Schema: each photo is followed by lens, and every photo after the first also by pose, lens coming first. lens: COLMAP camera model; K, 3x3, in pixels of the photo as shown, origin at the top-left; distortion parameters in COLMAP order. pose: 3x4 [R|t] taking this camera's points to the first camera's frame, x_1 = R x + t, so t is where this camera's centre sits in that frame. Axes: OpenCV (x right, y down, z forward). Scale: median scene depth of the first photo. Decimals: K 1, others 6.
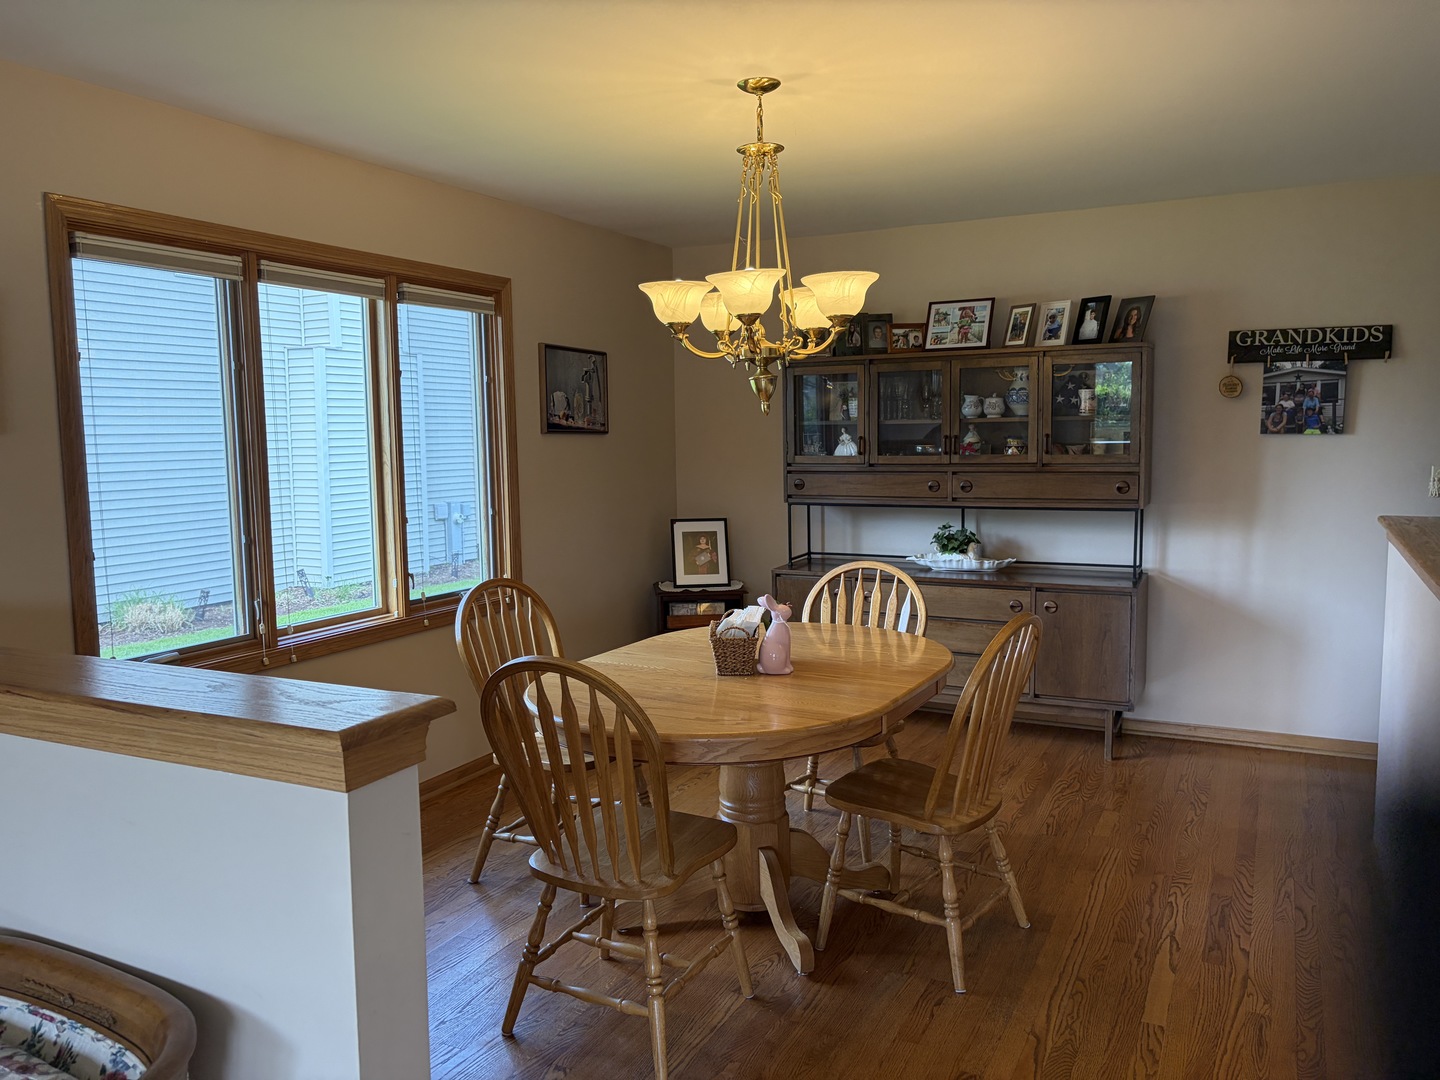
lens RADIAL K [[1083.8, 0, 716.8], [0, 1083.8, 531.2], [0, 0, 1]] dist [0.071349, -0.080145]
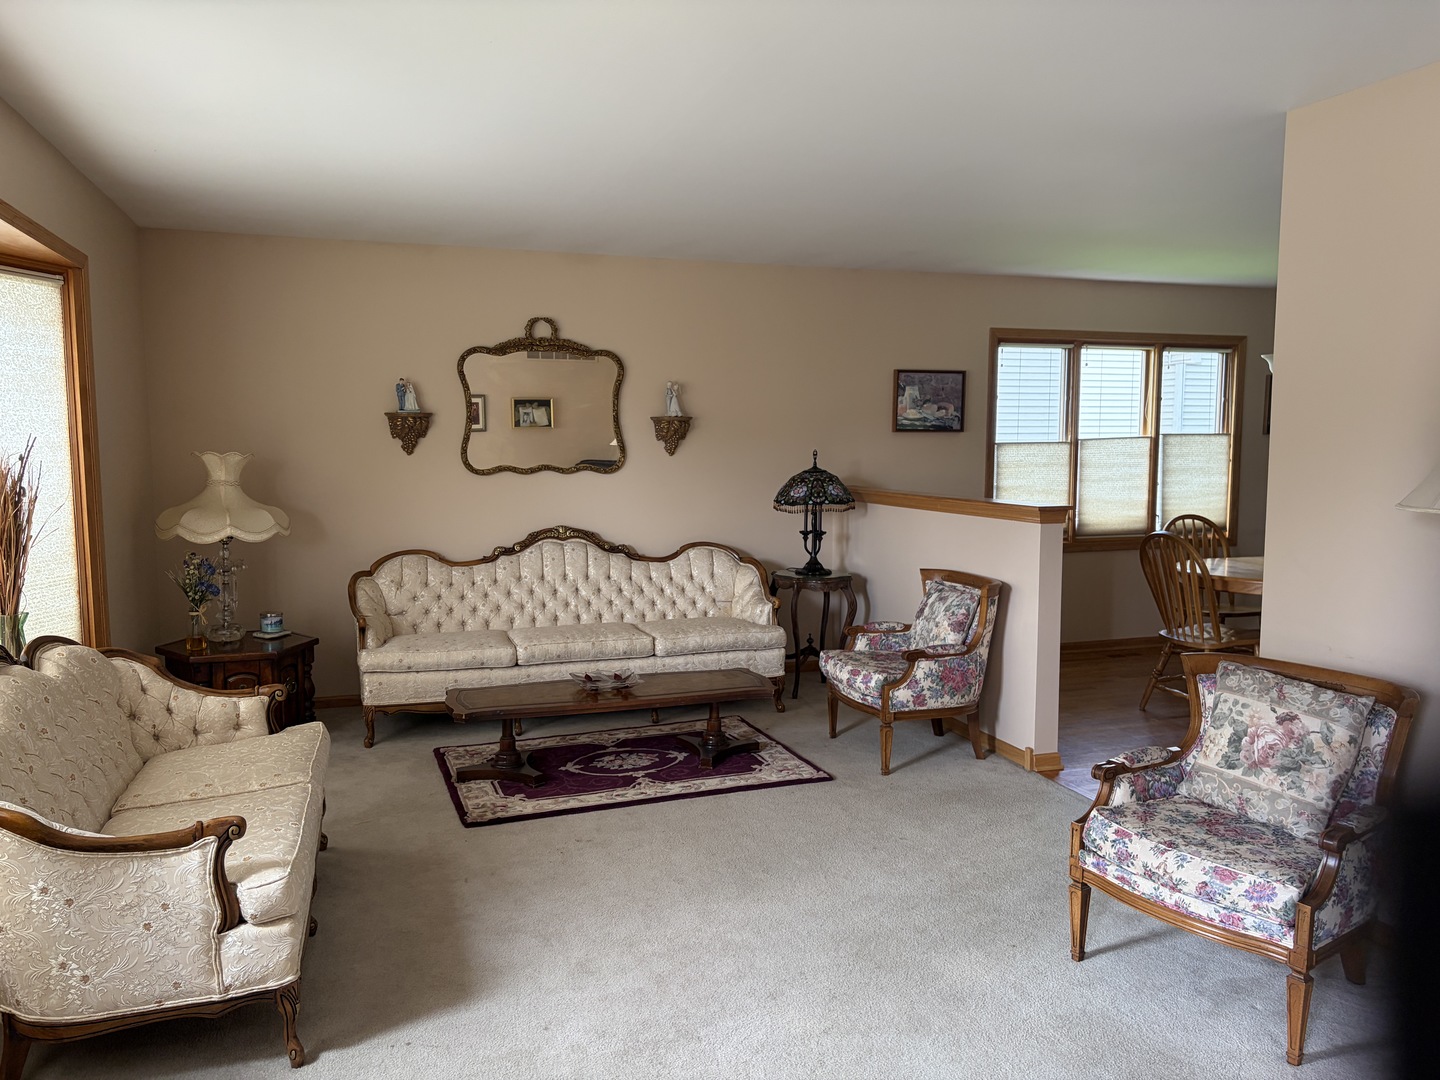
lens RADIAL K [[1083.8, 0, 725.6], [0, 1083.8, 546.8], [0, 0, 1]] dist [0.071349, -0.080145]
pose [[0.714897, 0.086129, -0.693905, 0.400917], [-0.077076, 0.996044, 0.044223, 0.060782], [0.694969, 0.021869, 0.718708, -0.658904]]
